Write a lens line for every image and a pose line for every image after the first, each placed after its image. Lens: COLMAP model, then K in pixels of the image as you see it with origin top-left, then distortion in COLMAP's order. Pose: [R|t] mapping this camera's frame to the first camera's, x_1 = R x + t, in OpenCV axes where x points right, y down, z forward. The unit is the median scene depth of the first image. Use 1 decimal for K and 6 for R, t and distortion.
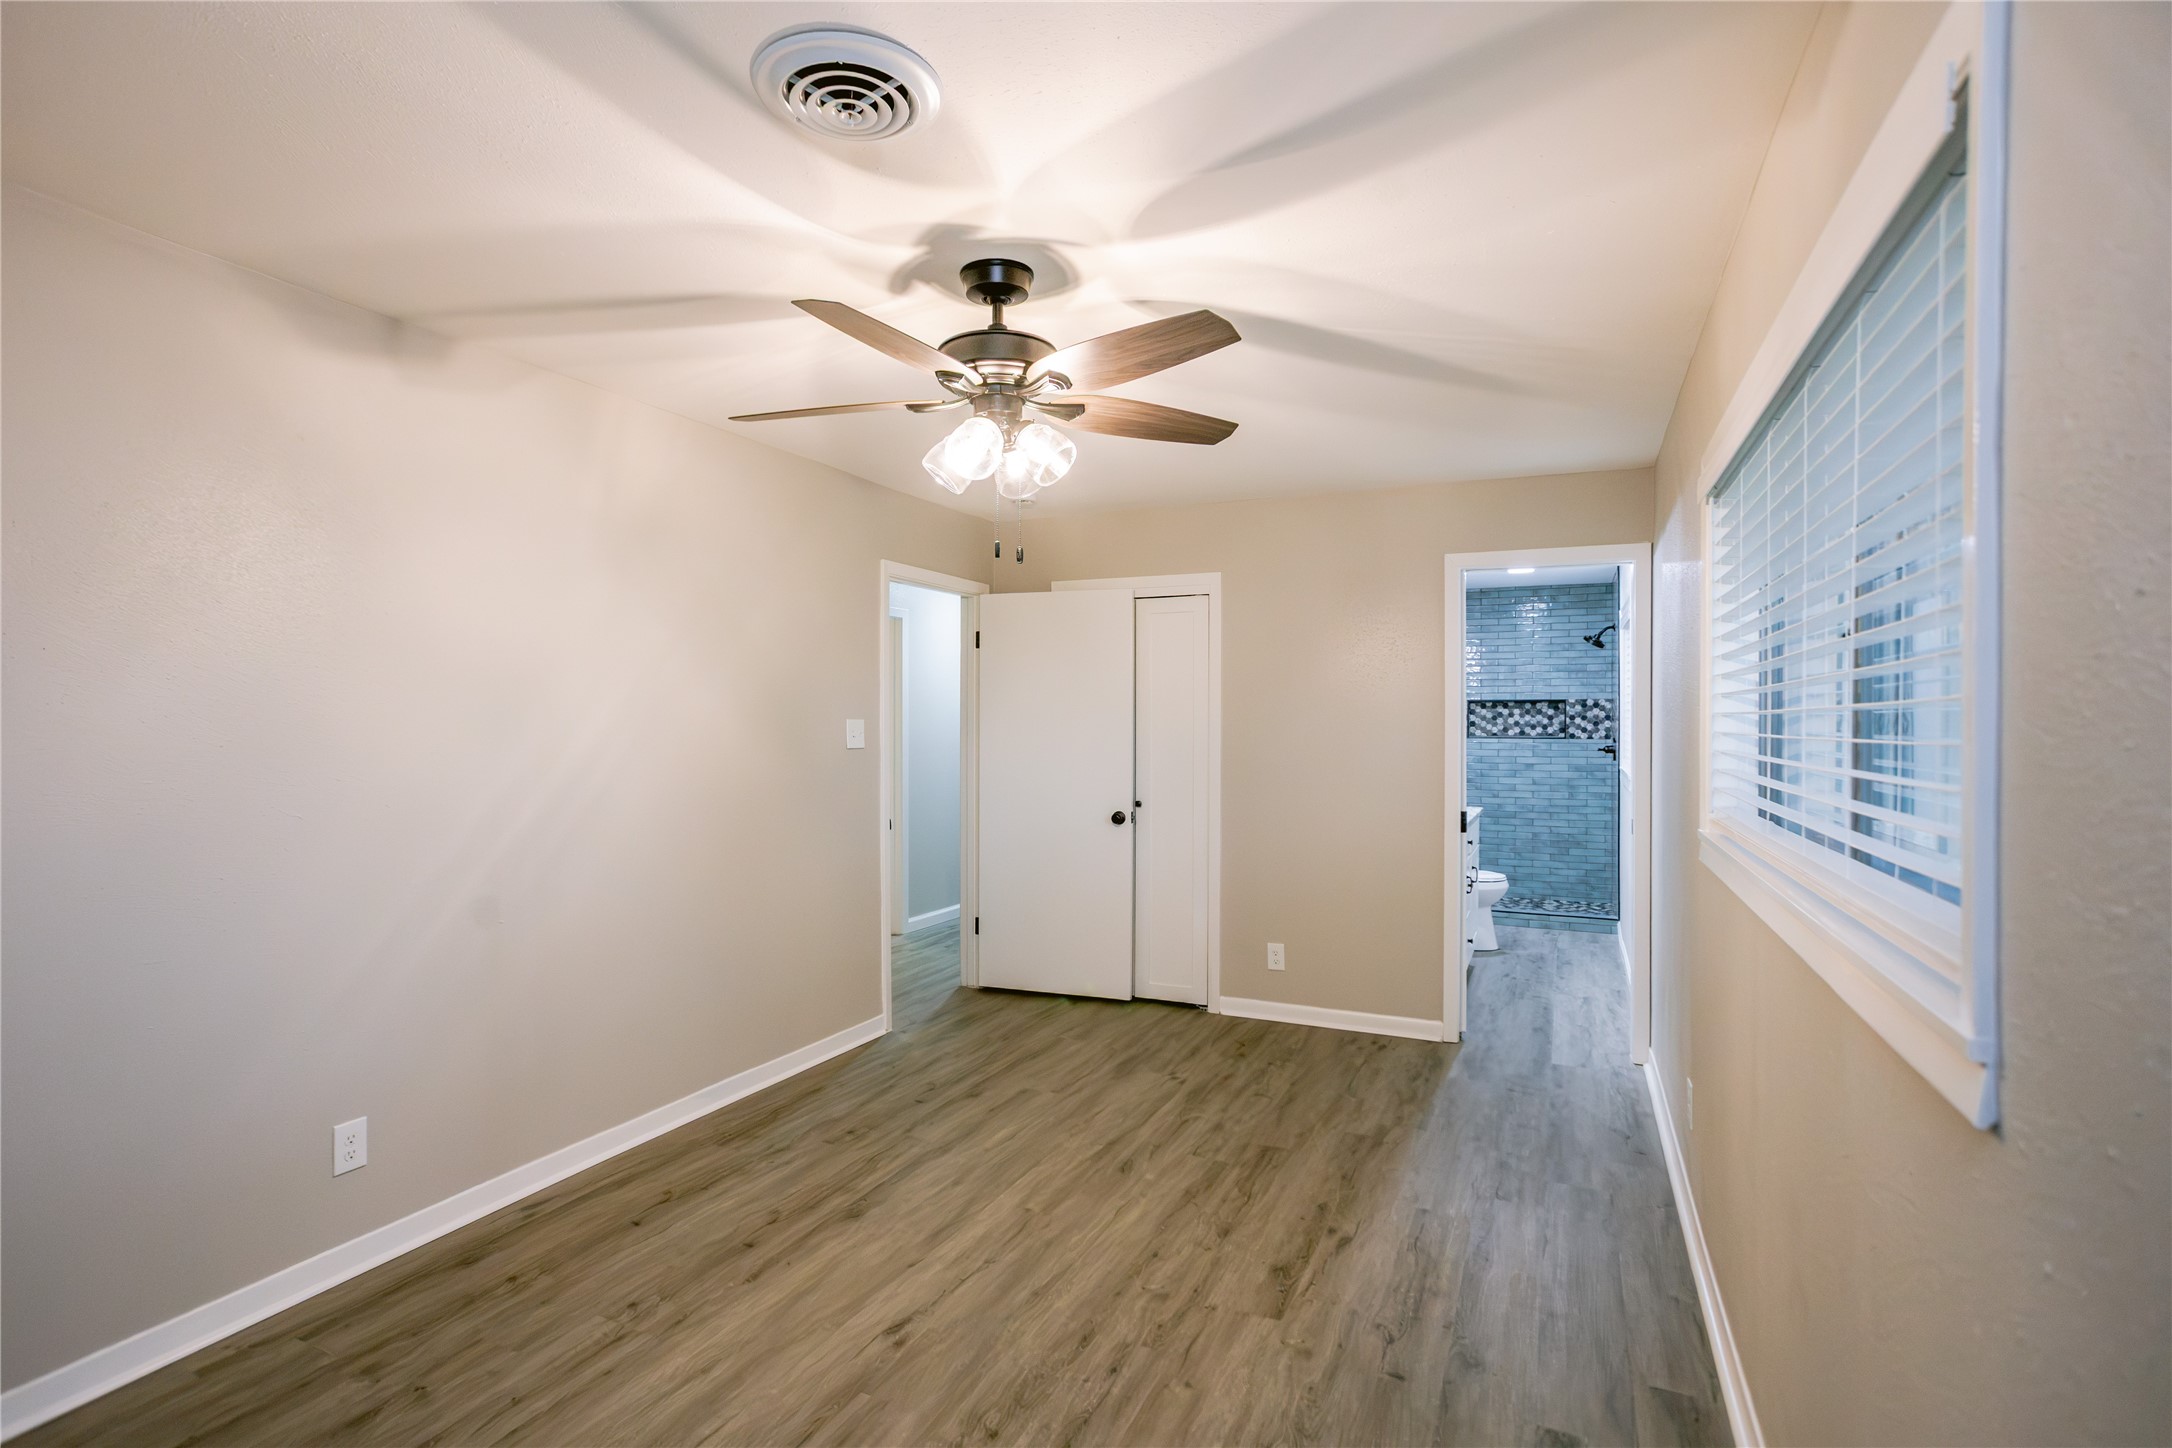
lens RADIAL K [[1042.8, 0, 1060.7], [0, 1042.8, 725.2], [0, 0, 1]] dist [-0.051300, 0.027354]
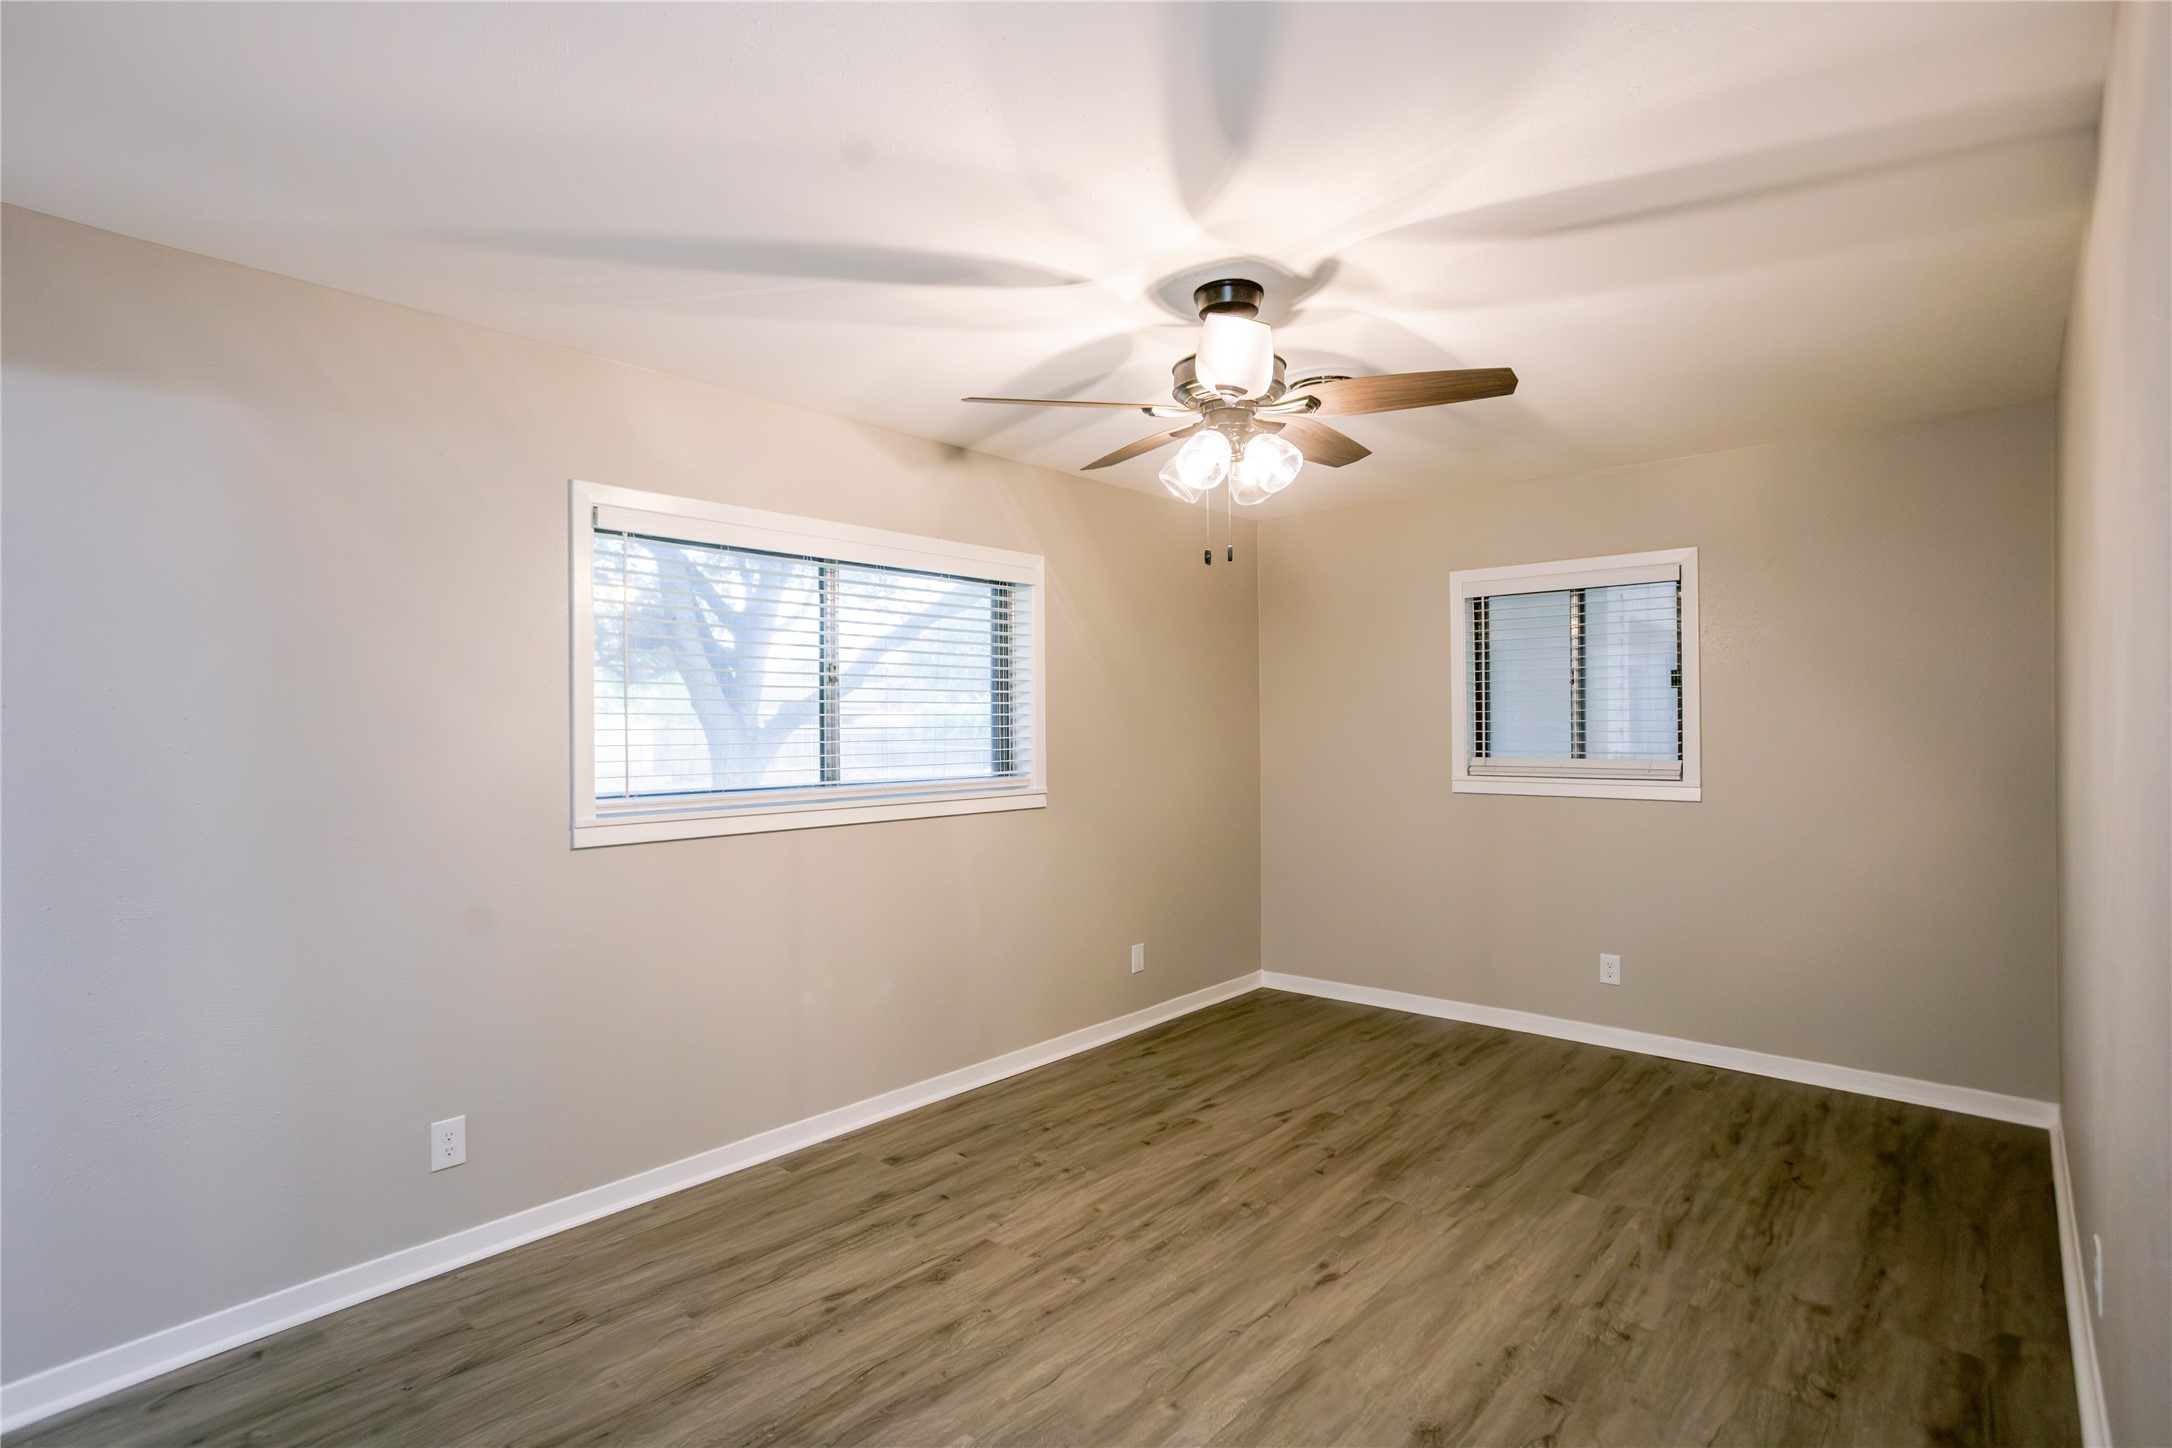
lens RADIAL K [[1042.8, 0, 1060.7], [0, 1042.8, 725.2], [0, 0, 1]] dist [-0.051300, 0.027354]
pose [[-0.959626, 0.005486, 0.281225, -0.191402], [0.006581, 0.999974, 0.002946, 0.002997], [-0.281202, 0.004678, -0.959637, 2.058415]]
